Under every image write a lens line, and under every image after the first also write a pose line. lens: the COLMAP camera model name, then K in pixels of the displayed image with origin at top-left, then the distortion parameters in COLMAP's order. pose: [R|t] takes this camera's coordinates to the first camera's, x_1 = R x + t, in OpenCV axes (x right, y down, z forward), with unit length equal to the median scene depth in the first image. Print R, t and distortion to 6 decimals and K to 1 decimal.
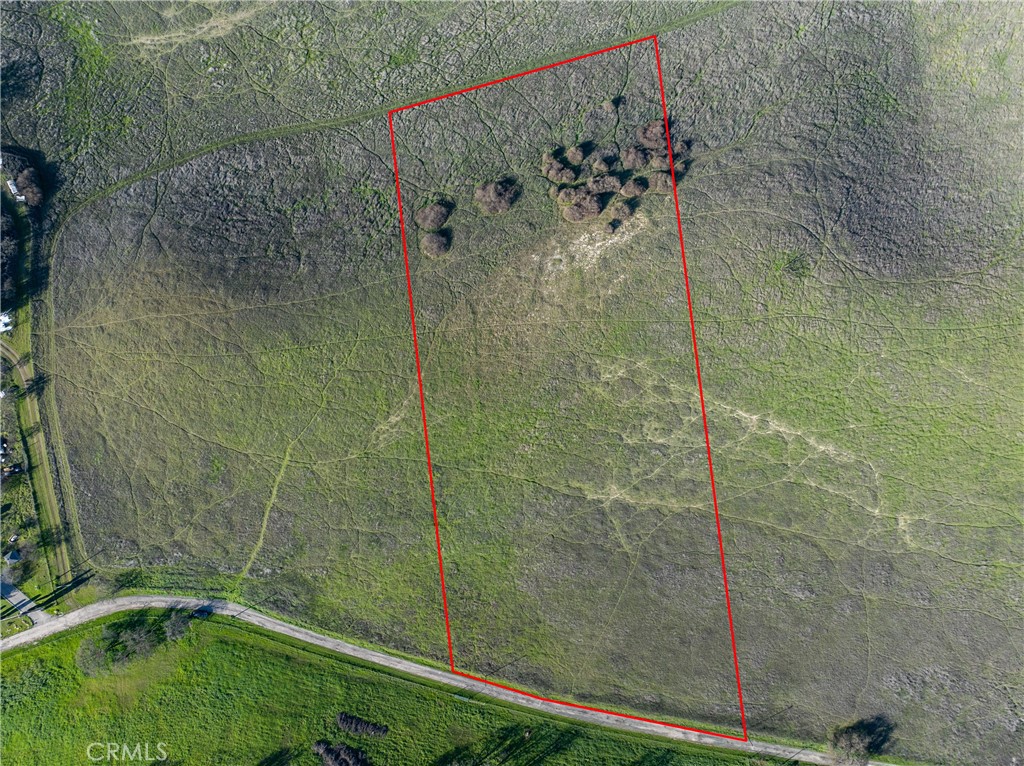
lens RADIAL K [[718.5, 0, 515.6], [0, 718.5, 377.3], [0, 0, 1]] dist [-0.041210, 0.007501]
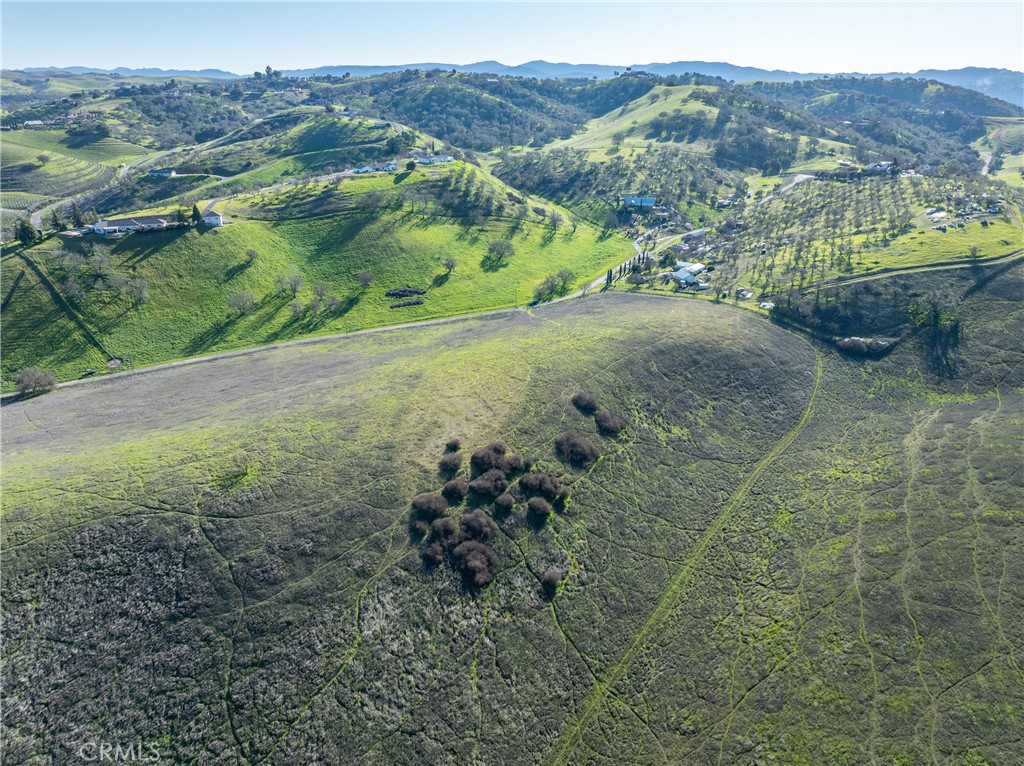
lens RADIAL K [[718.5, 0, 515.6], [0, 718.5, 377.3], [0, 0, 1]] dist [-0.041210, 0.007501]
pose [[-0.781255, 0.242048, -0.575373, 0.526994], [-0.624211, -0.300709, 0.721065, -0.818148], [0.001513, 0.922489, 0.386020, 0.544043]]
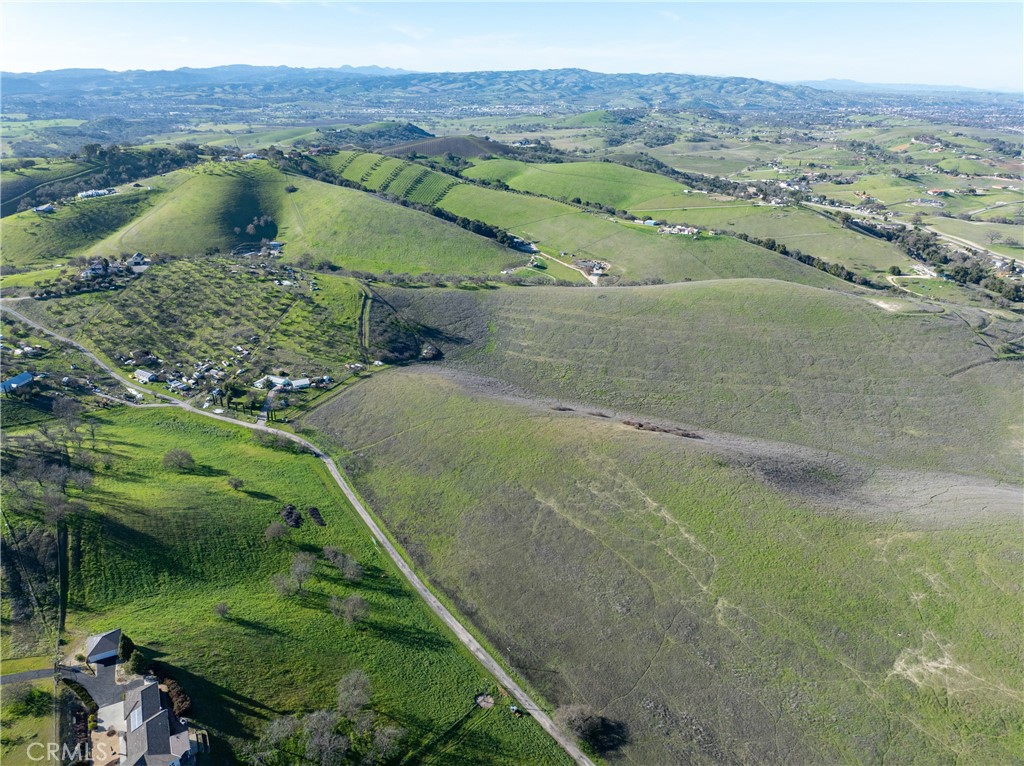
lens RADIAL K [[718.5, 0, 515.6], [0, 718.5, 377.3], [0, 0, 1]] dist [-0.041210, 0.007501]
pose [[0.760016, 0.262175, -0.594676, 0.892273], [-0.649834, 0.293139, -0.701274, 1.167919], [-0.009534, 0.919421, 0.393160, 0.151559]]
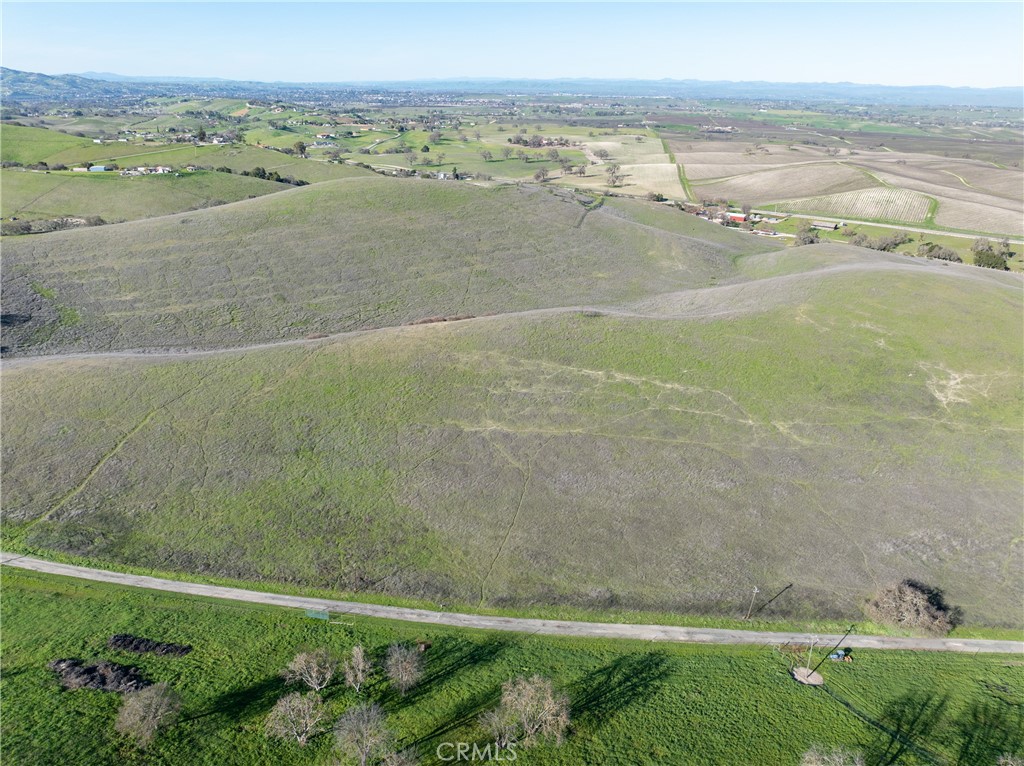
lens RADIAL K [[718.5, 0, 515.6], [0, 718.5, 377.3], [0, 0, 1]] dist [-0.041210, 0.007501]
pose [[0.981289, -0.049864, 0.185972, -0.008526], [0.190794, 0.381648, -0.904402, 1.004208], [-0.025879, 0.922962, 0.384021, 0.544480]]
